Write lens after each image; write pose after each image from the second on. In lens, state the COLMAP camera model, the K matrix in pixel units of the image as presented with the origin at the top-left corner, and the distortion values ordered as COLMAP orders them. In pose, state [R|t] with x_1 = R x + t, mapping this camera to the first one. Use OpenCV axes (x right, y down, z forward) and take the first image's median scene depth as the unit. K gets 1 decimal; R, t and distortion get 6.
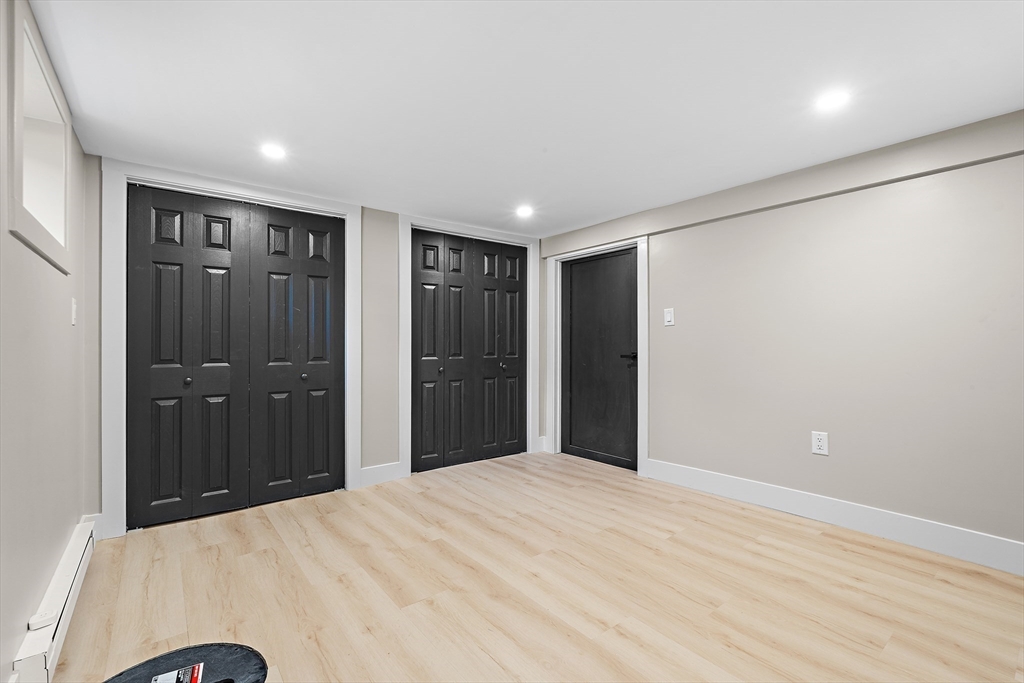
lens RADIAL K [[450.9, 0, 506.5], [0, 450.9, 343.5], [0, 0, 1]] dist [0.001303, 0.000251]
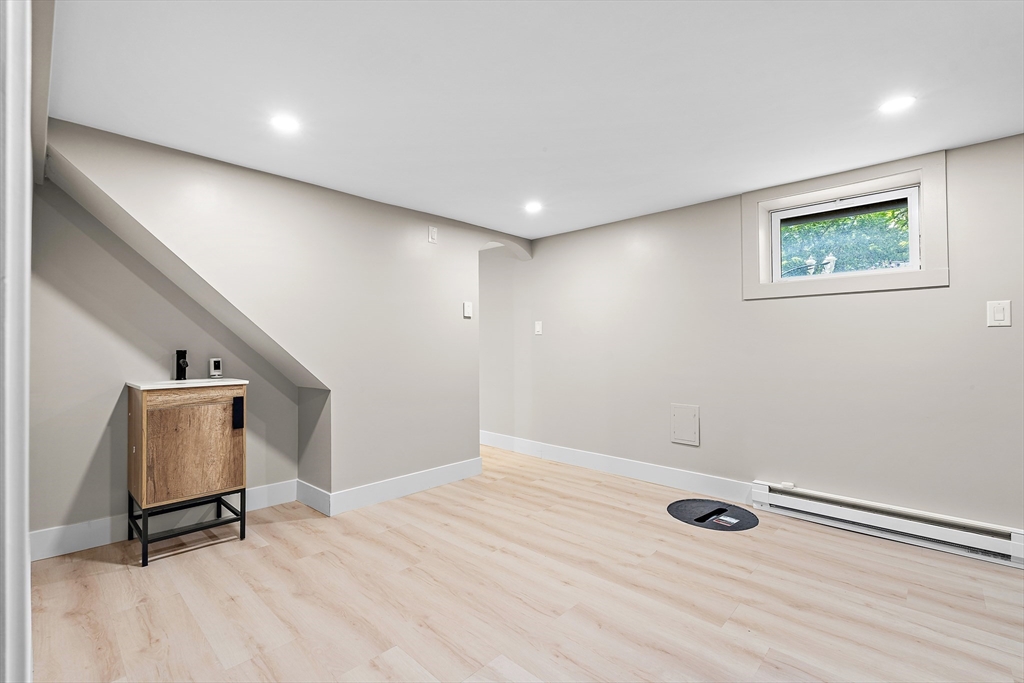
lens RADIAL K [[450.9, 0, 506.5], [0, 450.9, 343.5], [0, 0, 1]] dist [0.001303, 0.000251]
pose [[-0.989244, 0.004759, -0.146194, 0.349489], [0.006057, 0.999946, -0.008434, -0.000723], [0.146146, -0.009229, -0.989220, 2.046979]]
